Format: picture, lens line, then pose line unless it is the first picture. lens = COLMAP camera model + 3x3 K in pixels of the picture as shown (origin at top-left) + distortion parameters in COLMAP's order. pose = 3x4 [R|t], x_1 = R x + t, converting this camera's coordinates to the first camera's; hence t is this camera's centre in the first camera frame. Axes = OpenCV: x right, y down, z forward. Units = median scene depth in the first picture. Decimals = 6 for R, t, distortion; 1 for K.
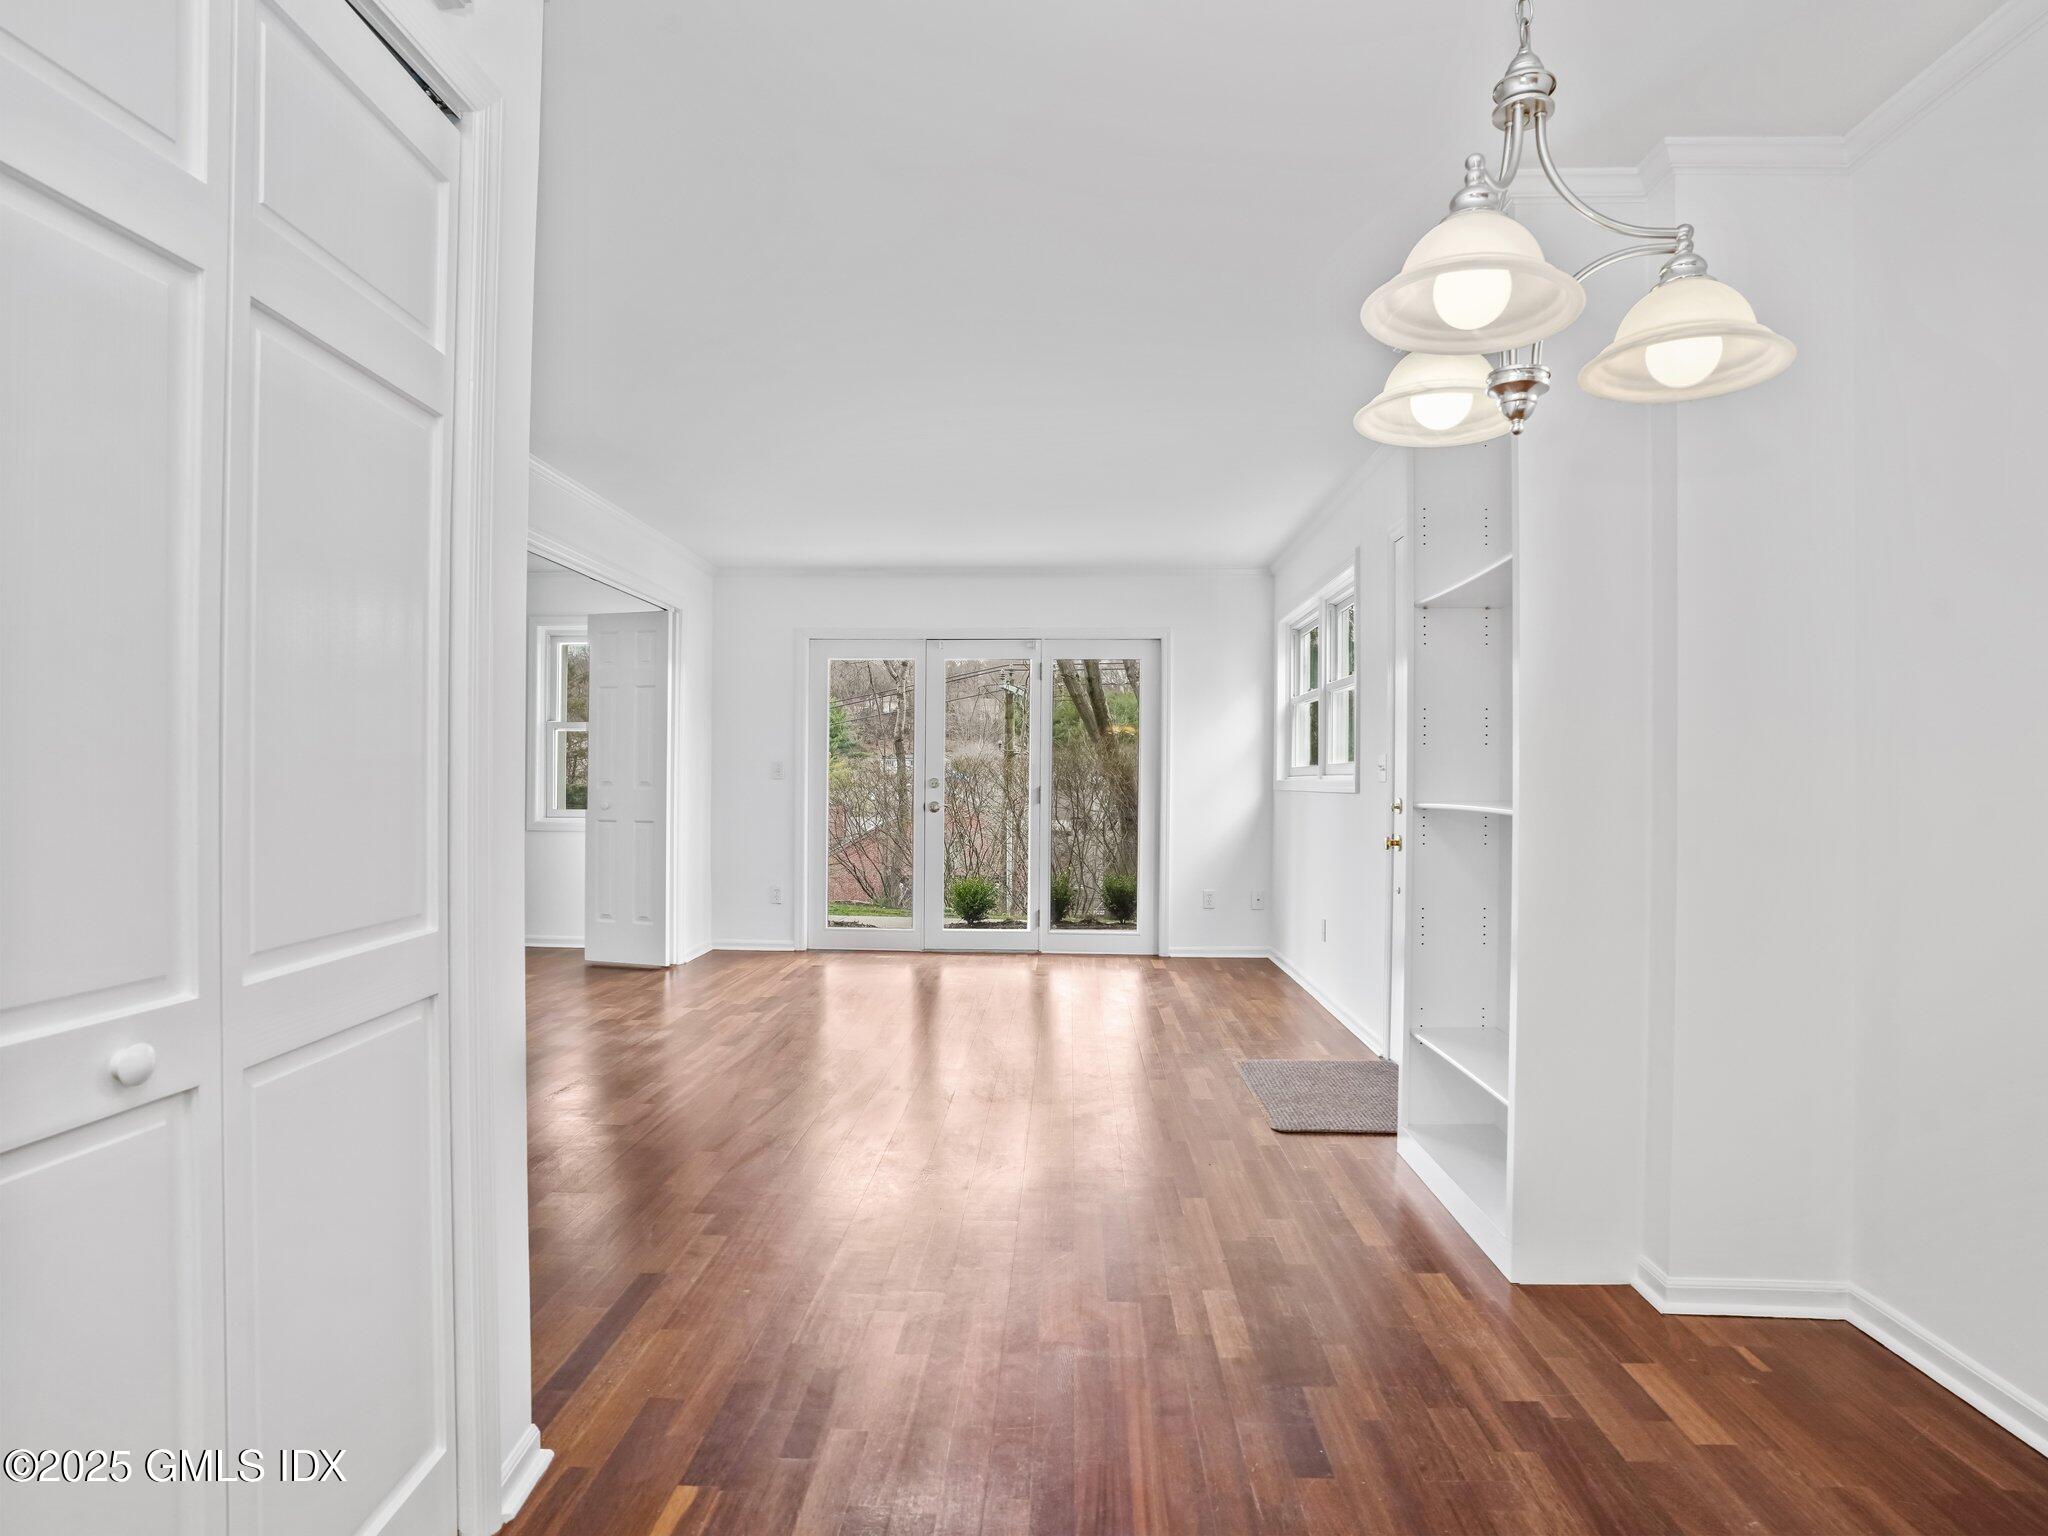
lens RADIAL K [[1122.1, 0, 1014.7], [0, 1122.1, 768.7], [0, 0, 1]] dist [-0.064333, 0.017666]
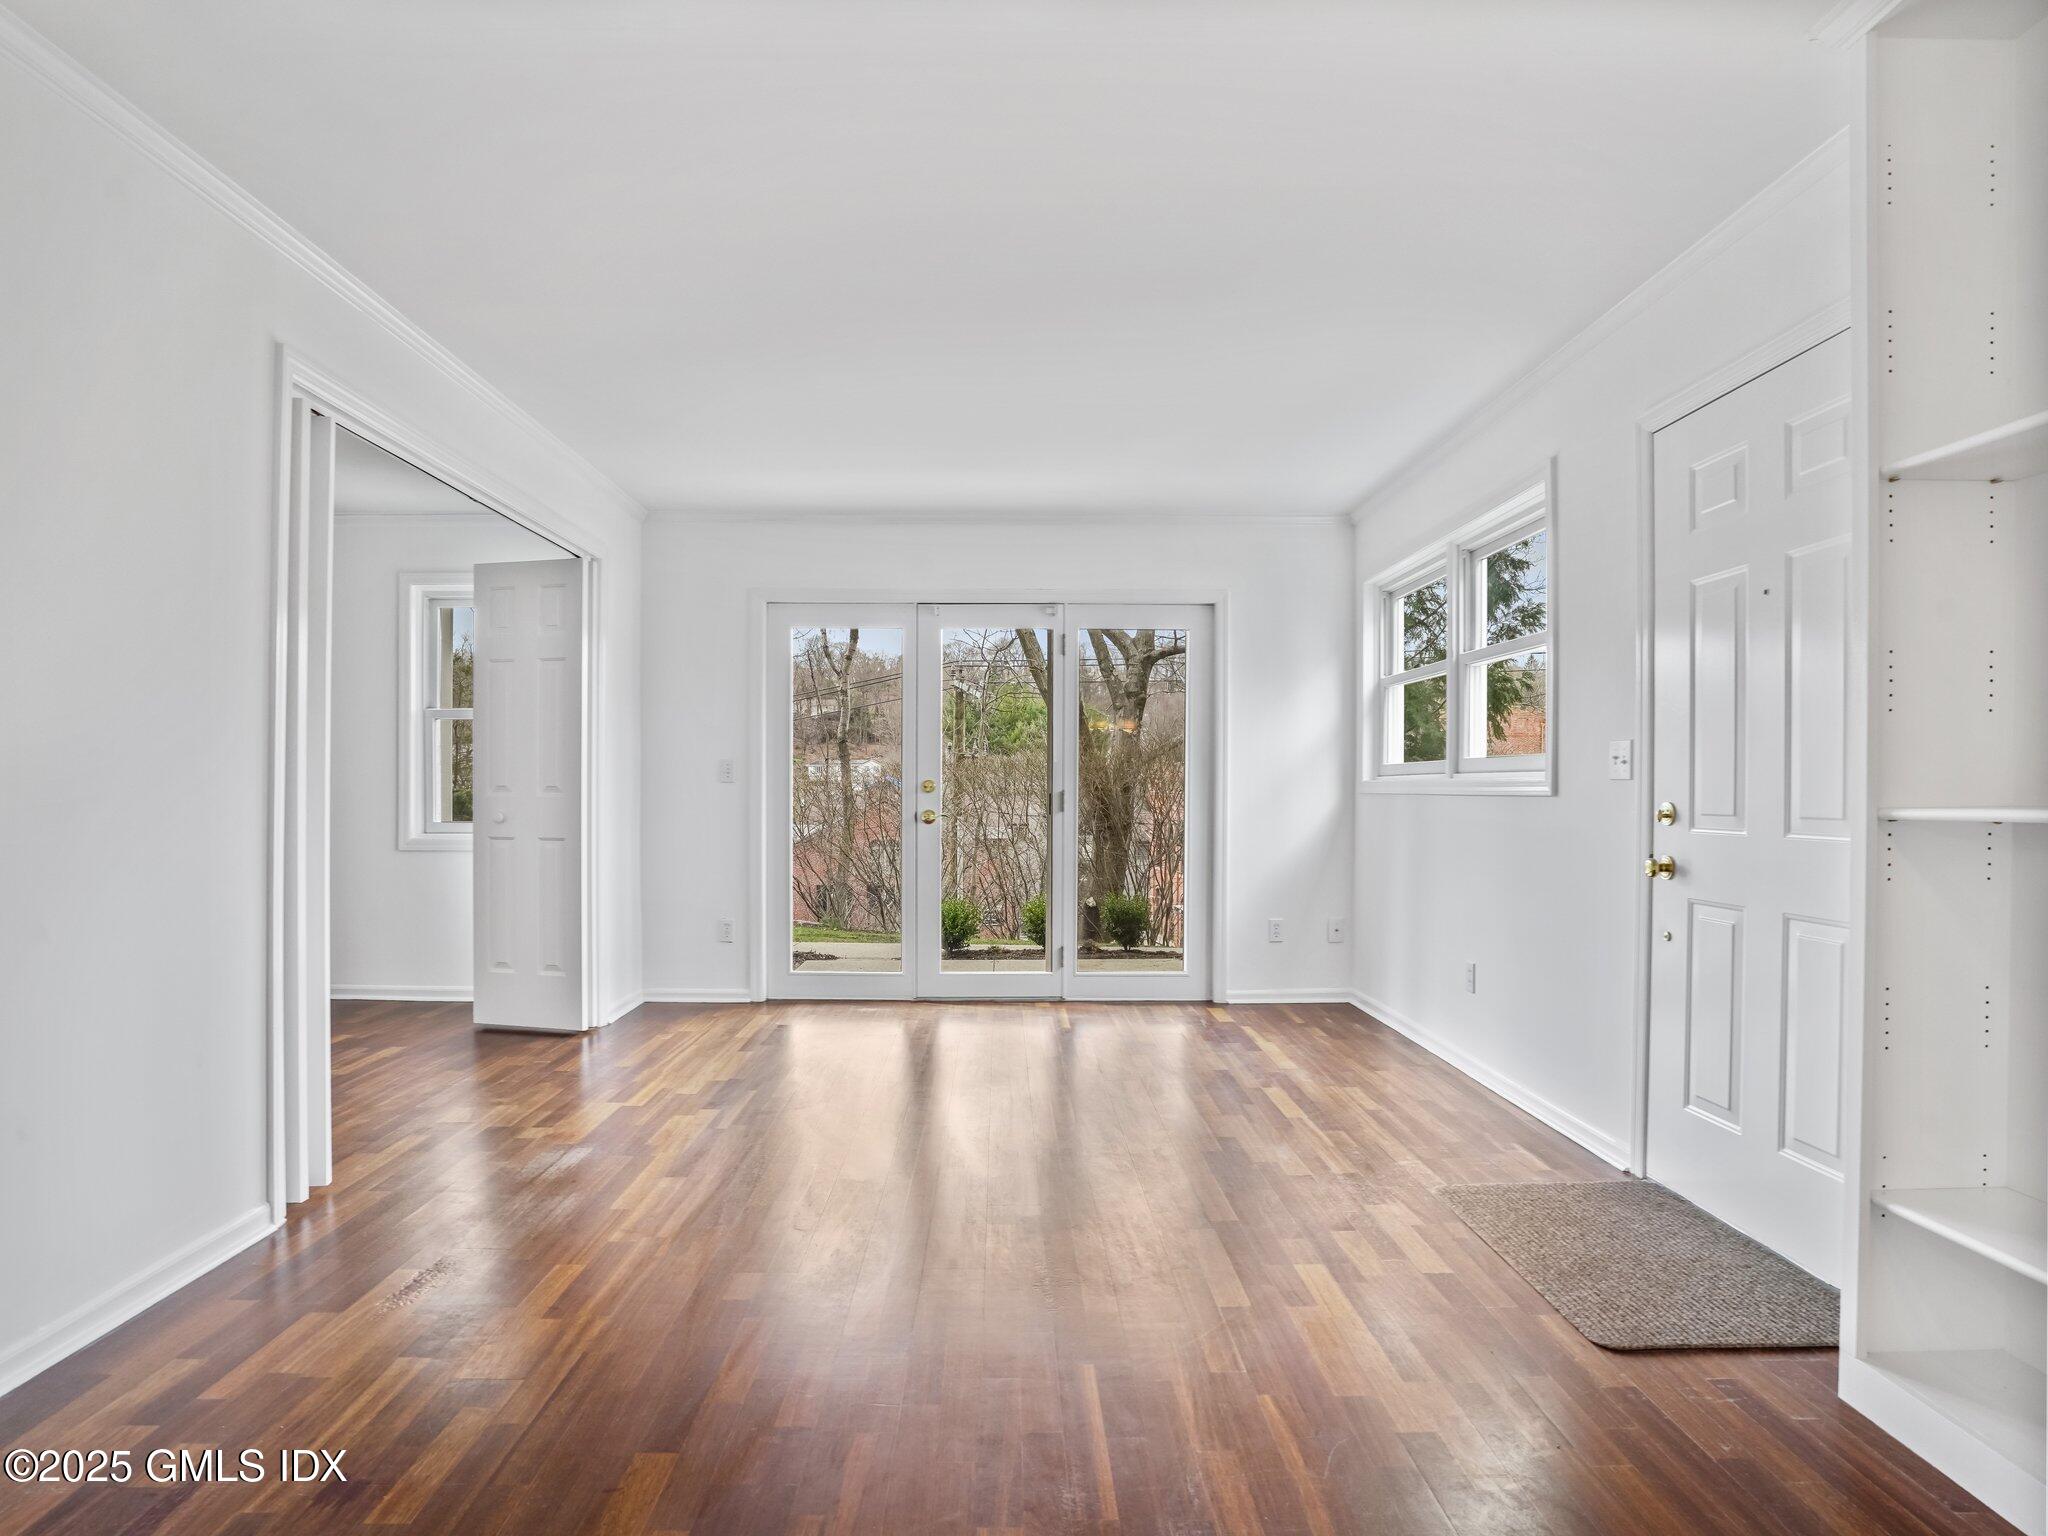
lens RADIAL K [[1122.1, 0, 1005.0], [0, 1122.1, 787.9], [0, 0, 1]] dist [-0.064333, 0.017666]
pose [[0.998329, -0.004616, 0.057601, -0.066193], [0.003939, 0.999922, 0.011861, 0.004951], [-0.057652, -0.011614, 0.998269, 0.221659]]
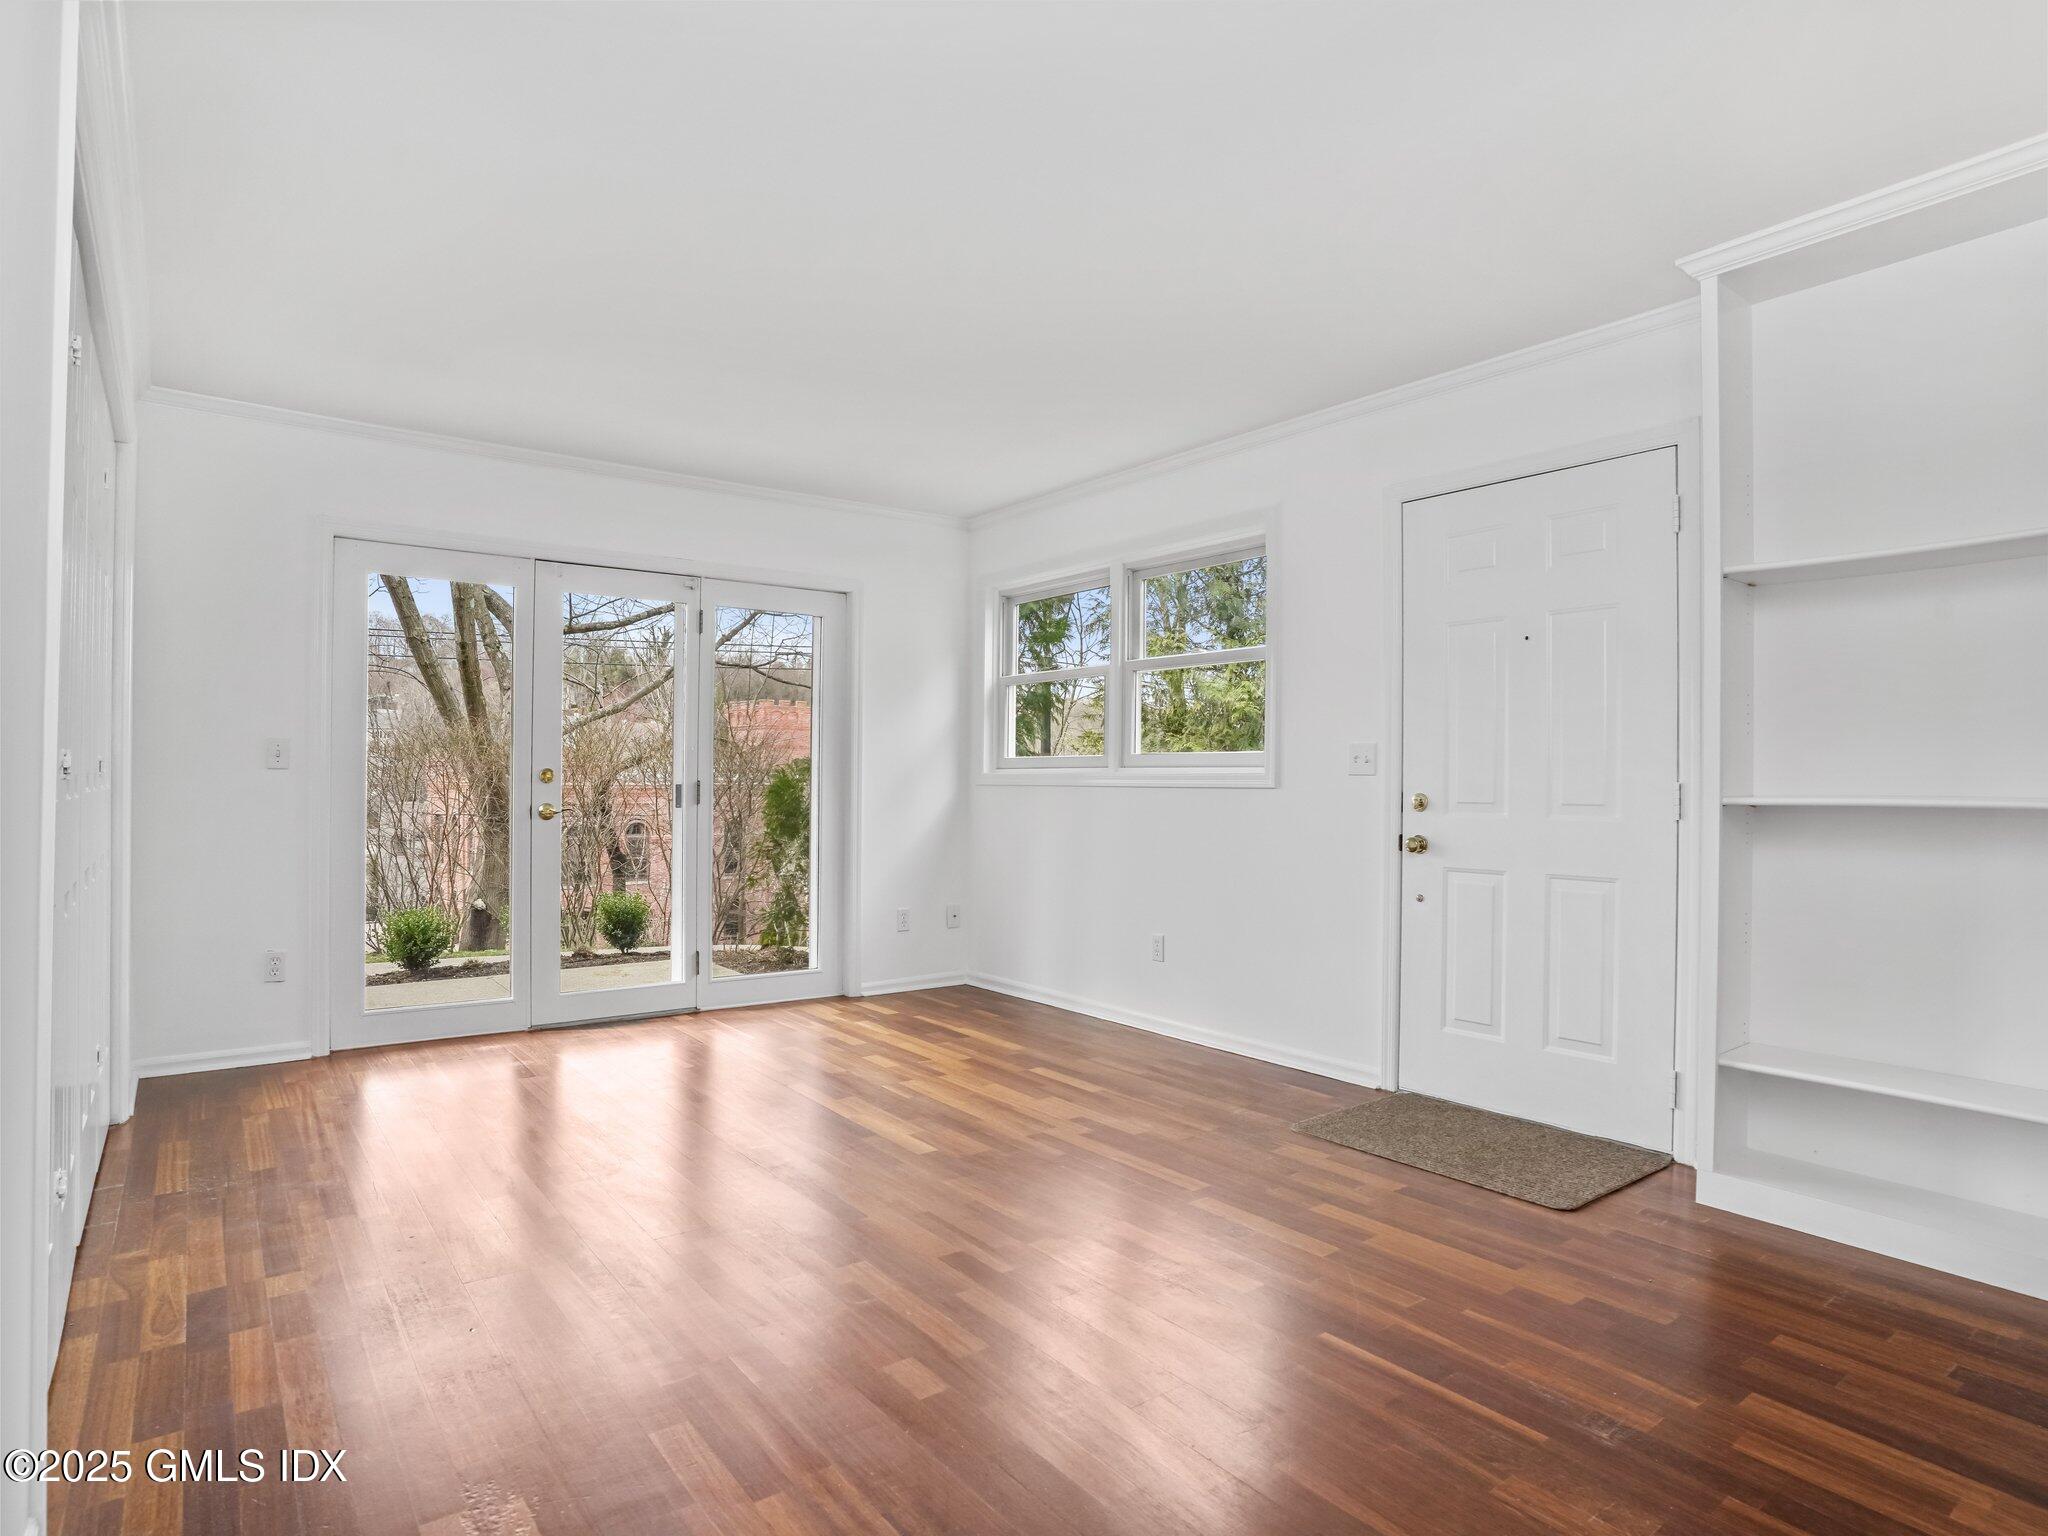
lens RADIAL K [[1122.1, 0, 1002.4], [0, 1122.1, 758.2], [0, 0, 1]] dist [-0.064333, 0.017666]
pose [[0.766426, 0.014107, 0.642177, -0.299926], [-0.011758, 0.999899, -0.007932, 0.005403], [-0.642224, -0.001472, 0.766515, 0.338140]]
